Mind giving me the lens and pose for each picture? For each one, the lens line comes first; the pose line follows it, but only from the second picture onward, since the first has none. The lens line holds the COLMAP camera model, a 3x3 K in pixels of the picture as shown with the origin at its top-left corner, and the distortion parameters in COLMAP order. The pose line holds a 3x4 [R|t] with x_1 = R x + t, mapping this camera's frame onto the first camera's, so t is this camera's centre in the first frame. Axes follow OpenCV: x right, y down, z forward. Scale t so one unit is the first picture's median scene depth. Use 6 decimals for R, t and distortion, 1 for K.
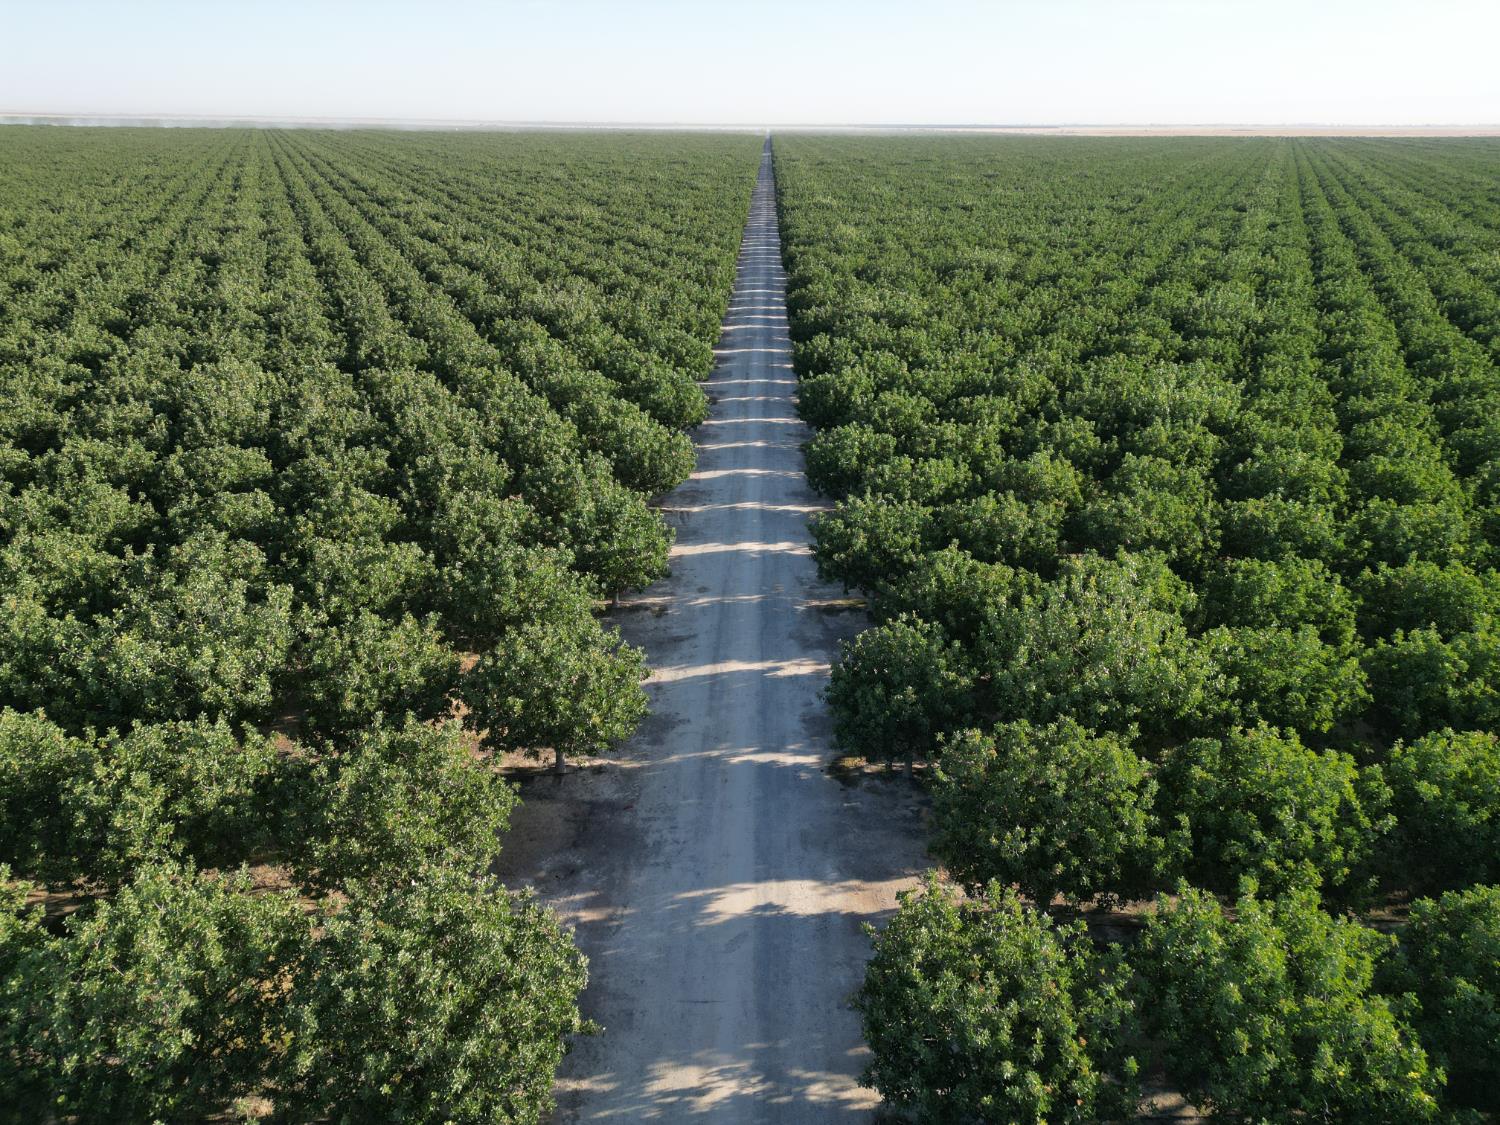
lens RADIAL K [[1034.3, 0, 750.0], [0, 1034.3, 562.5], [0, 0, 1]] dist [0.001251, -0.002150]
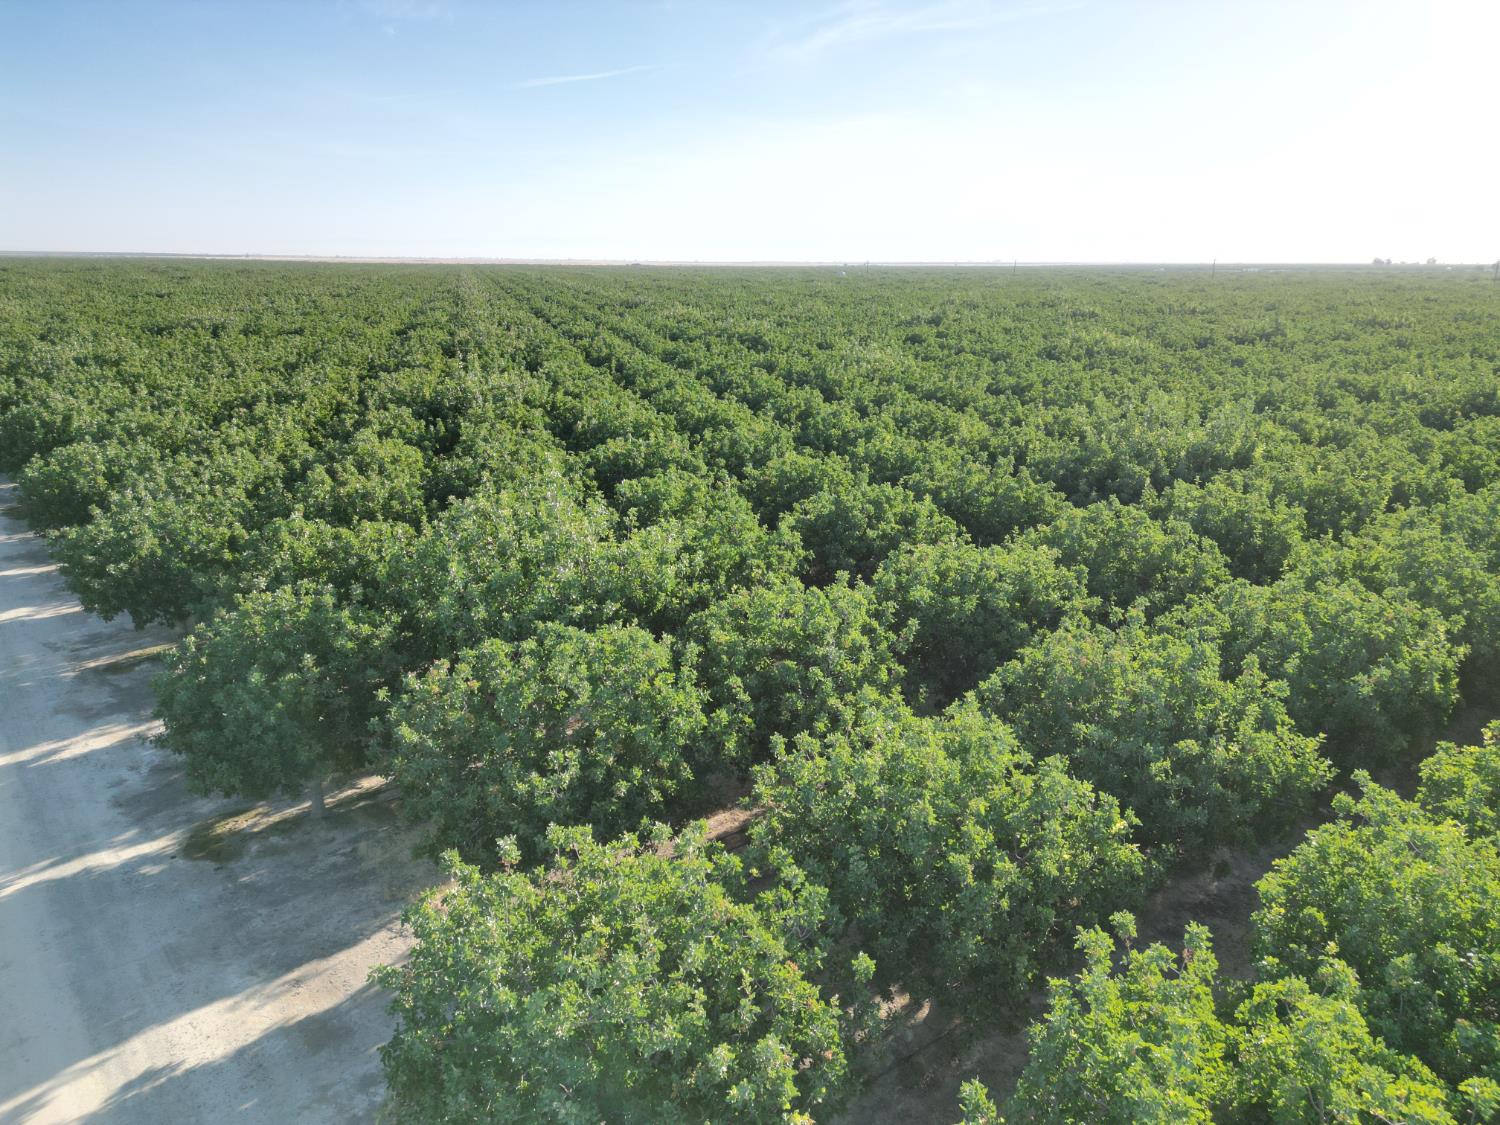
lens RADIAL K [[1034.3, 0, 750.0], [0, 1034.3, 562.5], [0, 0, 1]] dist [0.001251, -0.002150]
pose [[0.757938, -0.177066, 0.627835, -0.038487], [0.237138, 0.971398, -0.012320, 0.144062], [-0.607696, 0.158222, 0.778249, 0.311080]]
